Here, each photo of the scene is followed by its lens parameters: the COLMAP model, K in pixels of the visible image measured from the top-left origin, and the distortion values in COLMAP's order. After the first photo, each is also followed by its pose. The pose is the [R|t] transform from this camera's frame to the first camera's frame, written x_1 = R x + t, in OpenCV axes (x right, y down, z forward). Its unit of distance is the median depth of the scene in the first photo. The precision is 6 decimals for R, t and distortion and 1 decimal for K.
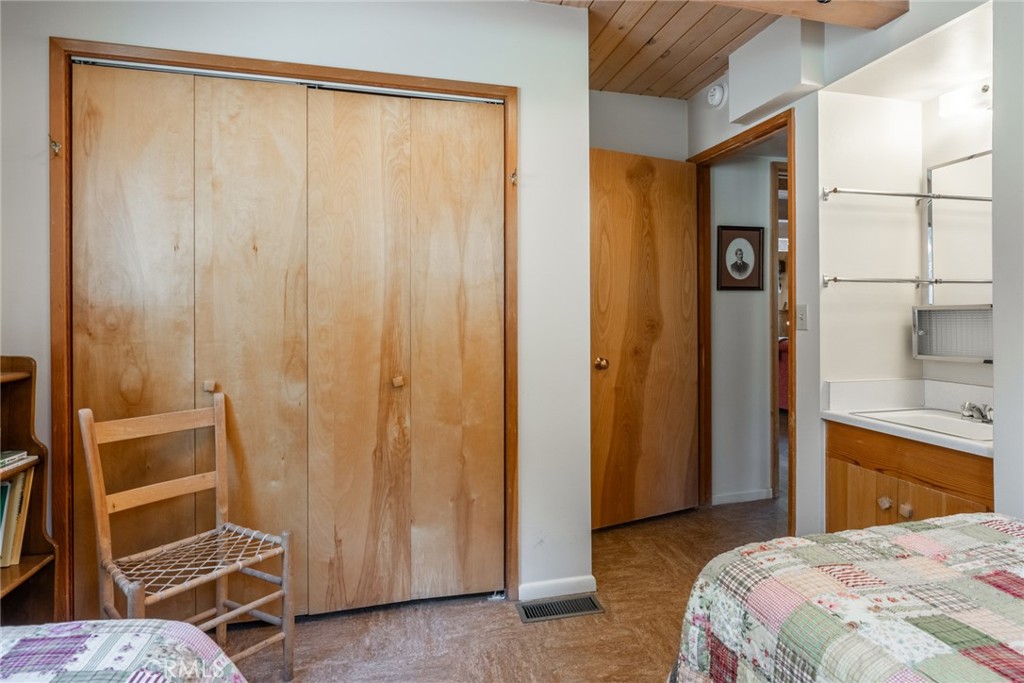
lens RADIAL K [[545.0, 0, 511.1], [0, 545.0, 305.3], [0, 0, 1]] dist [-0.002926, -0.000778]
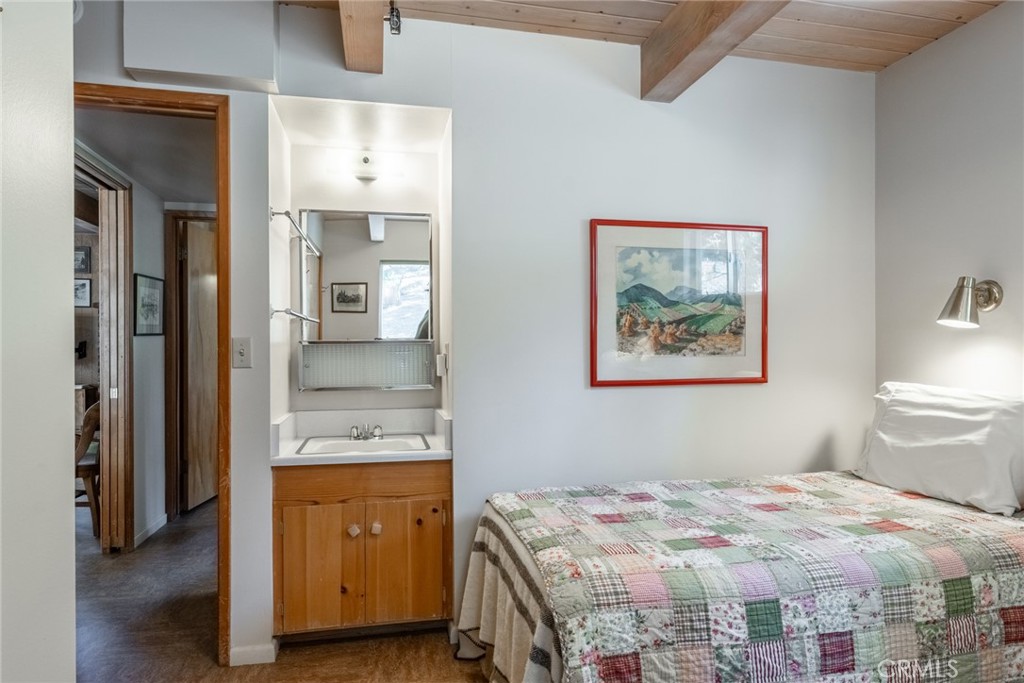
lens RADIAL K [[596.7, 0, 511.4], [0, 596.7, 346.6], [0, 0, 1]] dist [-0.002506, -0.000570]
pose [[0.022243, 0.003499, 0.999746, -0.791083], [-0.017141, 0.999848, -0.003118, 0.017151], [-0.999606, -0.017067, 0.022300, 1.188020]]
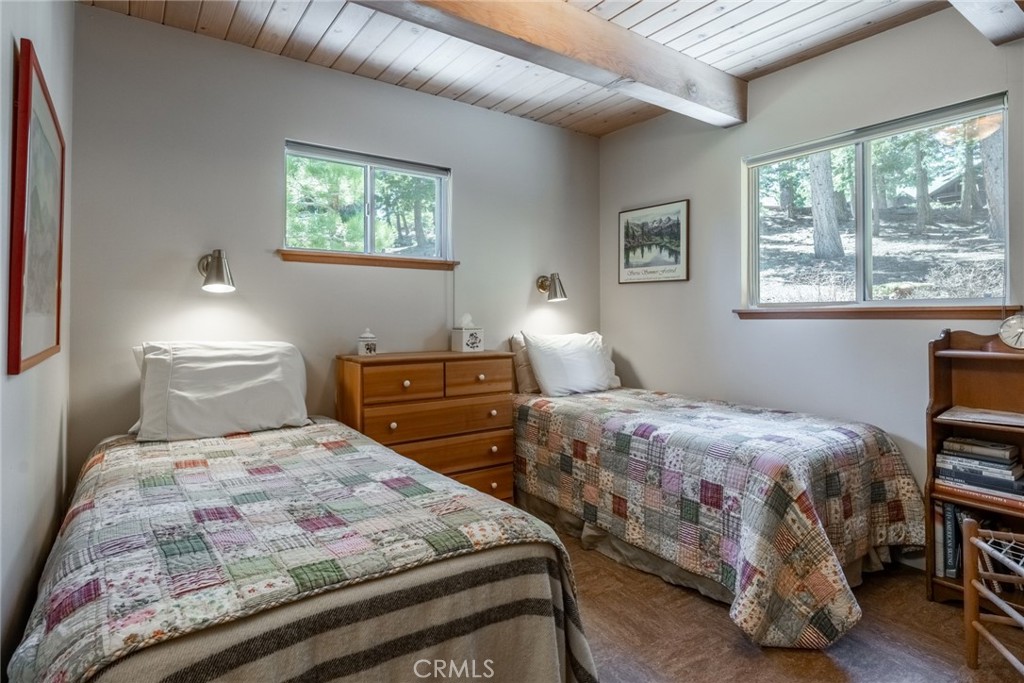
lens RADIAL K [[545.0, 0, 511.1], [0, 545.0, 305.3], [0, 0, 1]] dist [-0.002926, -0.000778]
pose [[-0.932186, -0.007257, -0.361908, 0.916584], [0.006670, 0.999285, -0.037218, 0.064822], [0.361919, -0.037108, -0.931470, 2.189767]]
